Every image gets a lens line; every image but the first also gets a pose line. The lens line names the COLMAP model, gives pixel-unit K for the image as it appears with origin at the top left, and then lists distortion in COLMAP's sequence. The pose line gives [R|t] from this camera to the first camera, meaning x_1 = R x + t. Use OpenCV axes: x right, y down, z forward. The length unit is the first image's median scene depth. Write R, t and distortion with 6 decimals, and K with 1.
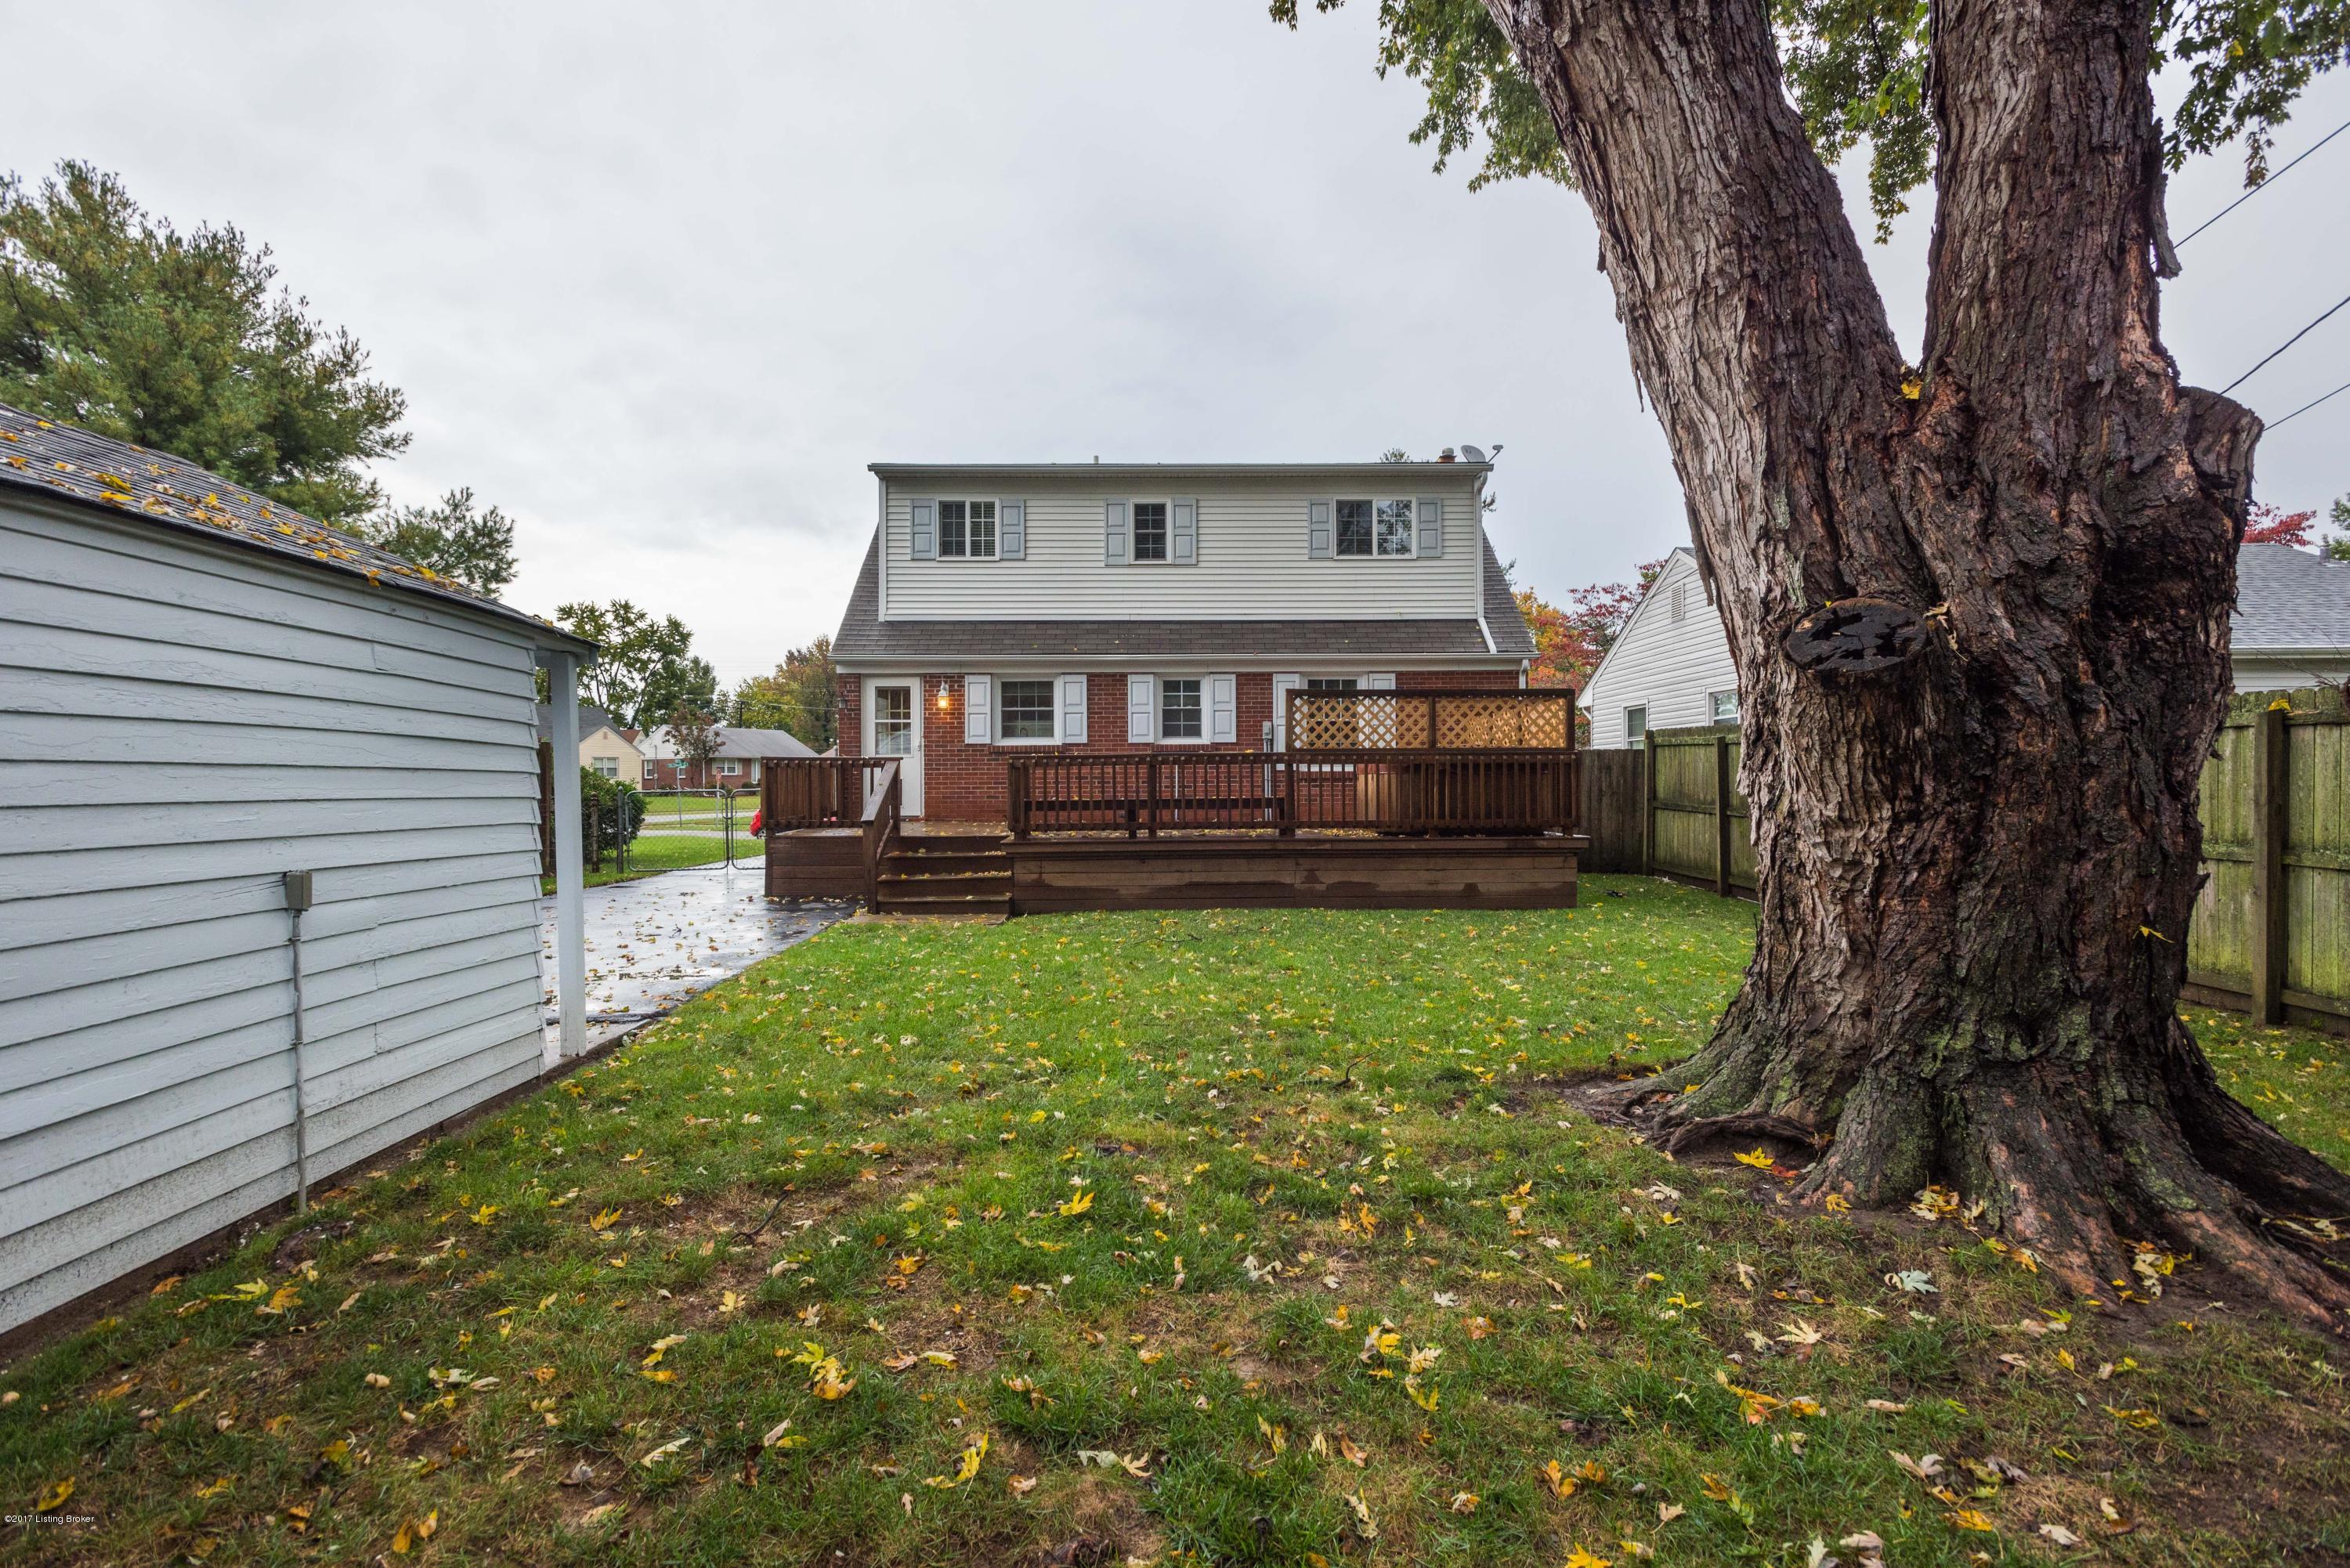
lens RADIAL K [[1149.6, 0, 1170.4], [0, 1149.6, 792.5], [0, 0, 1]] dist [0.002618, -0.000590]
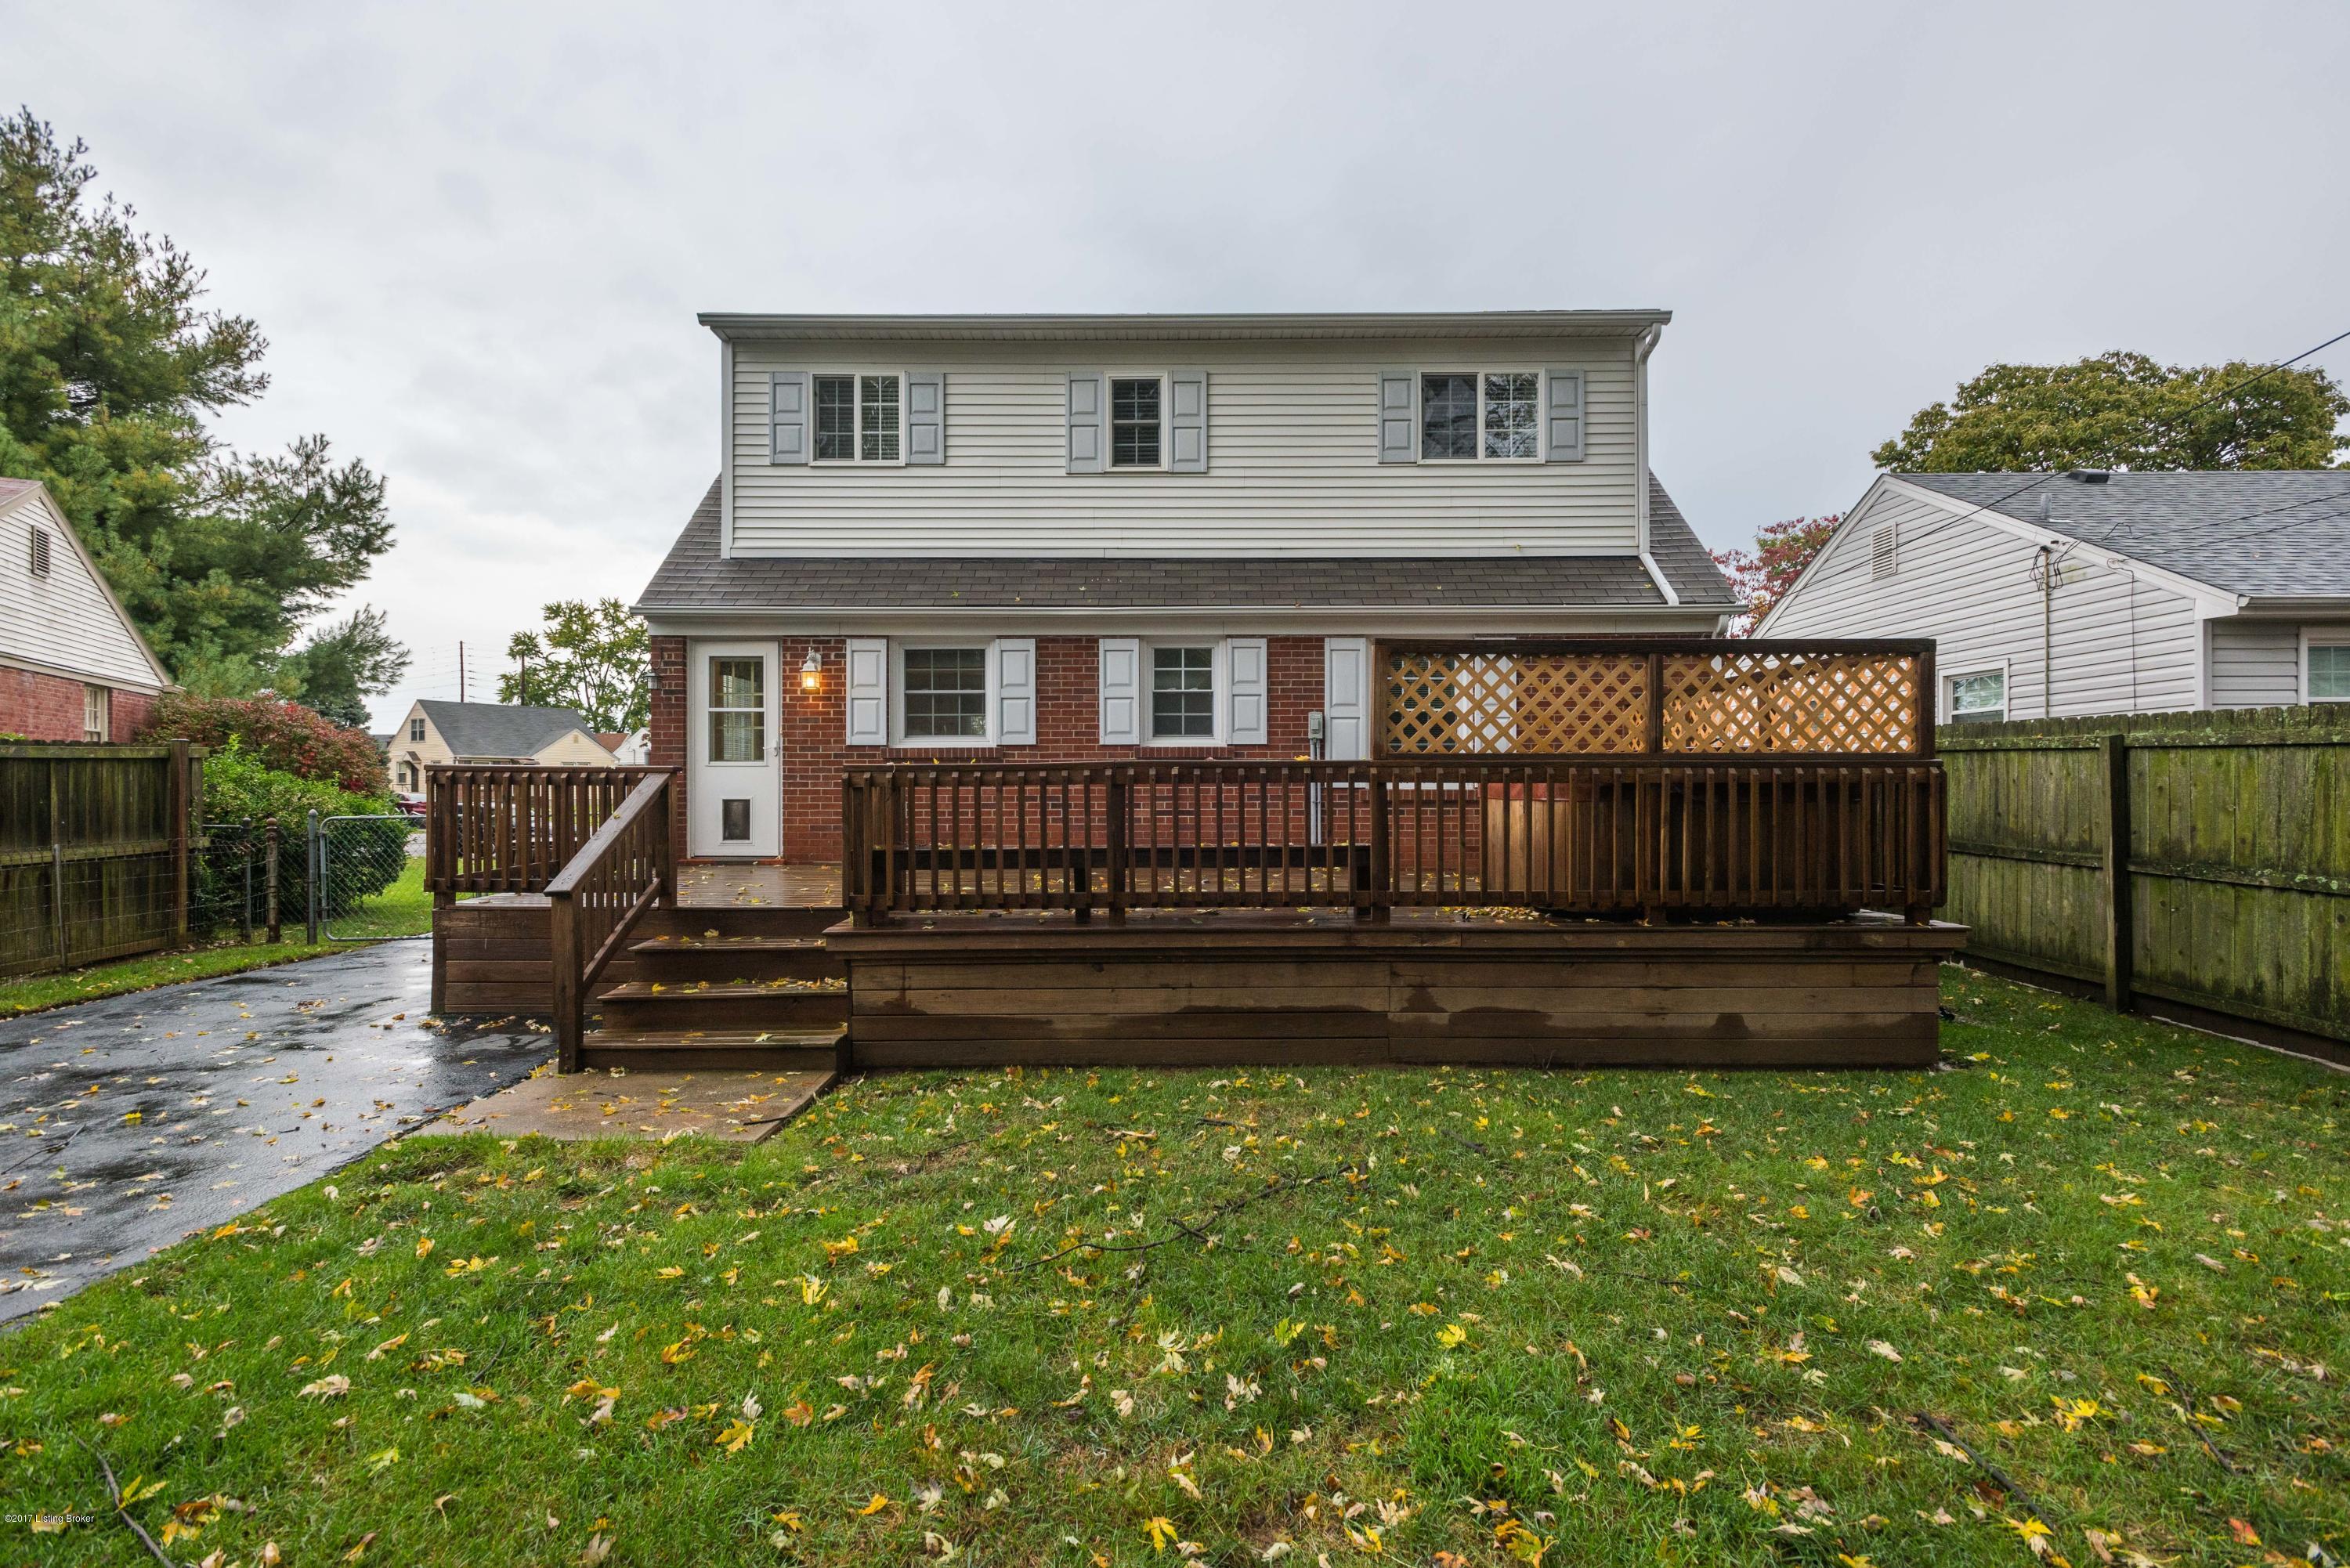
lens RADIAL K [[1106.1, 0, 1139.1], [0, 1106.1, 786.2], [0, 0, 1]] dist [0.002249, 0.000034]
pose [[0.999076, 0.004157, -0.042786, 0.012277], [-0.004584, 0.999941, -0.009893, -0.013681], [0.042743, 0.010080, 0.999035, 0.378593]]
